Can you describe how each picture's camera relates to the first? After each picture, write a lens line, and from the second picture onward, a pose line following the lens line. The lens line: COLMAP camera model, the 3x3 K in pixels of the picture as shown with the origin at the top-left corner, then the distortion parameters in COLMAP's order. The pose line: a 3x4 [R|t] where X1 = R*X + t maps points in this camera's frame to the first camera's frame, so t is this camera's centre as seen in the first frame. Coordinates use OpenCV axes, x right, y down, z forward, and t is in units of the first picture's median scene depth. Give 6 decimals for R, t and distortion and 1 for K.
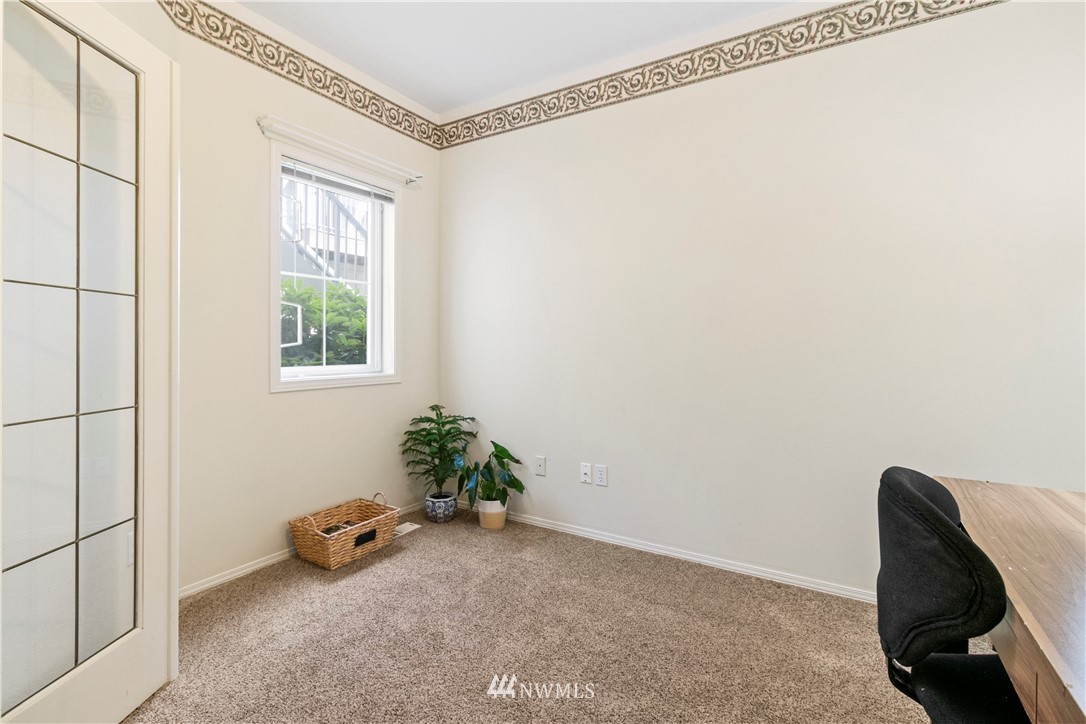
lens RADIAL K [[501.9, 0, 537.0], [0, 501.9, 342.5], [0, 0, 1]] dist [-0.001463, 0.000411]
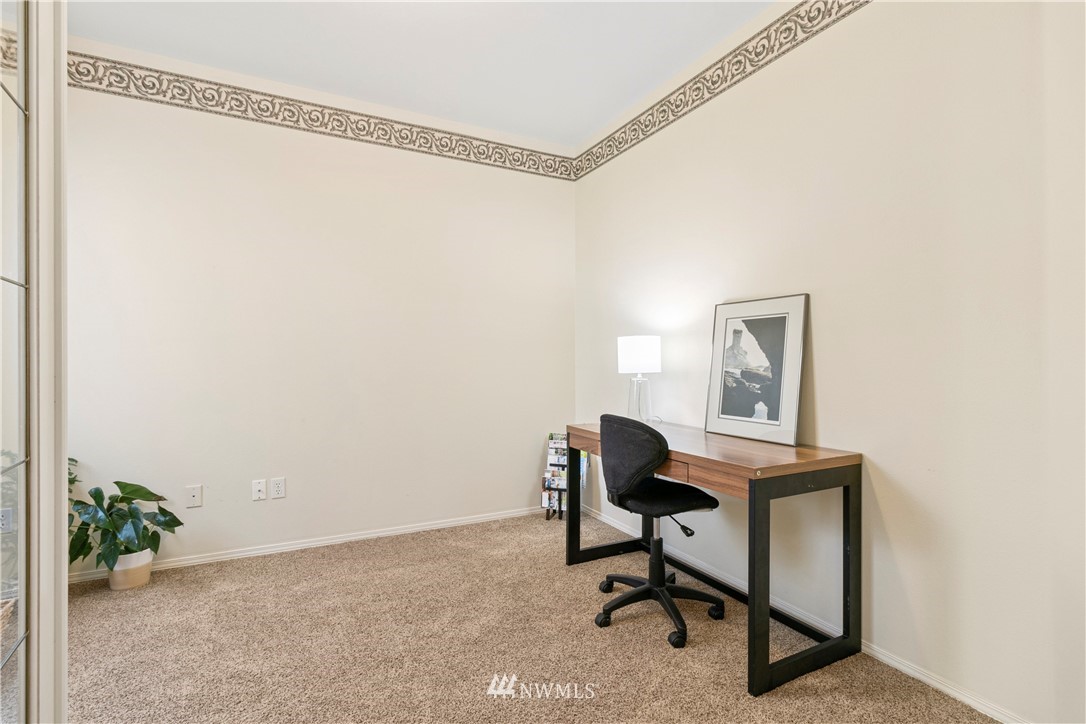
lens RADIAL K [[501.9, 0, 520.9], [0, 501.9, 358.9], [0, 0, 1]] dist [-0.001463, 0.000411]
pose [[0.533076, -0.003025, 0.846062, -0.526922], [-0.002198, 0.999985, 0.004960, -0.002858], [-0.846064, -0.004504, 0.533062, 0.052292]]
